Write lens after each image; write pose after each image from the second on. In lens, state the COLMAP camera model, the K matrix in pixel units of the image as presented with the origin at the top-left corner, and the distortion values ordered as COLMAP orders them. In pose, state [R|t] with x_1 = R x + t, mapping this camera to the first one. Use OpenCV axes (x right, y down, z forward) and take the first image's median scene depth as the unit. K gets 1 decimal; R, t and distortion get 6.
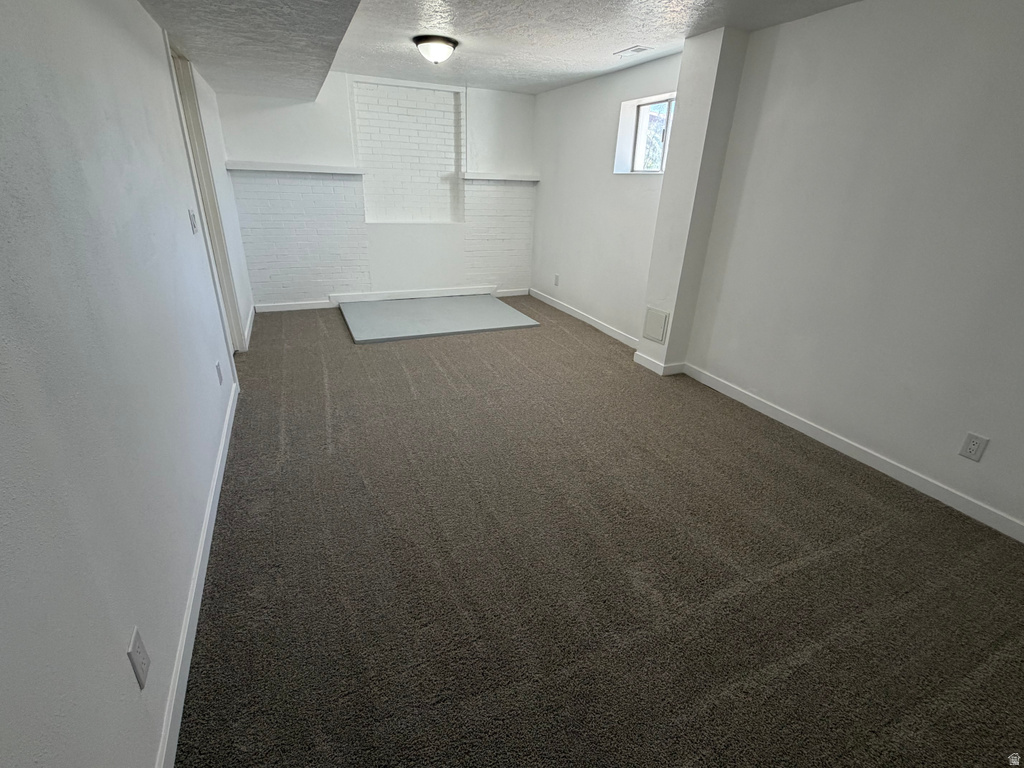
lens RADIAL K [[473.9, 0, 511.5], [0, 473.9, 381.0], [0, 0, 1]] dist [0.000782, -0.000108]
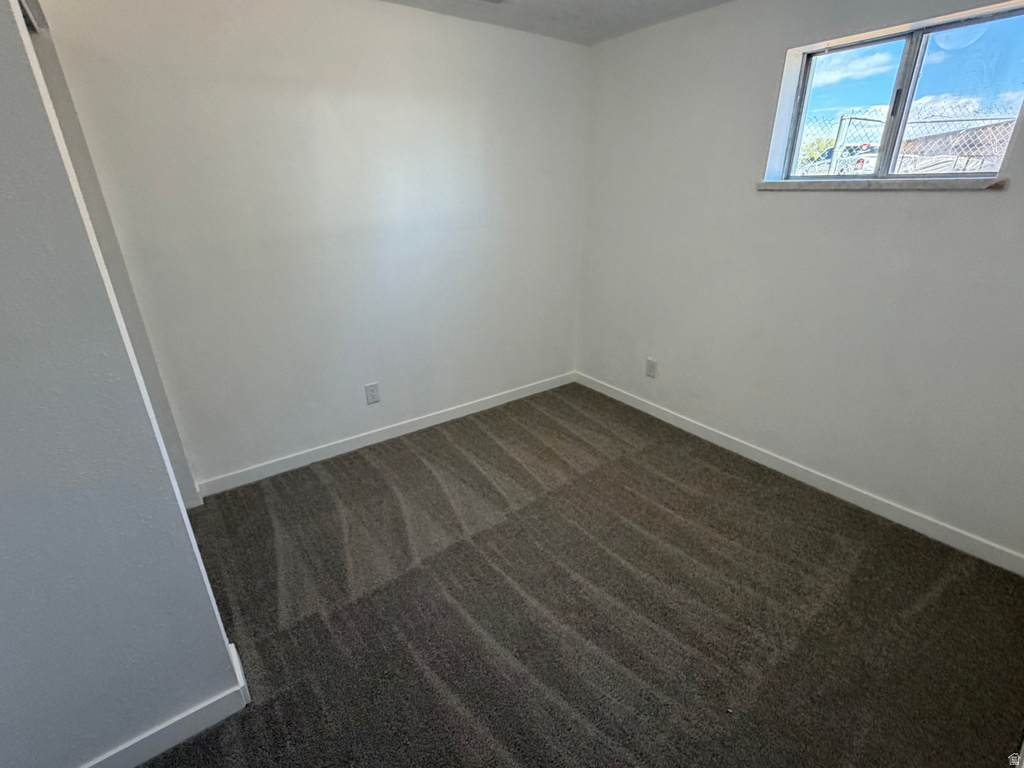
lens RADIAL K [[473.9, 0, 511.5], [0, 473.9, 381.0], [0, 0, 1]] dist [0.000782, -0.000108]
pose [[0.972668, -0.073692, 0.220195, -0.183104], [0.081164, 0.996385, -0.025070, -0.196448], [-0.217552, 0.042256, 0.975134, 0.494388]]
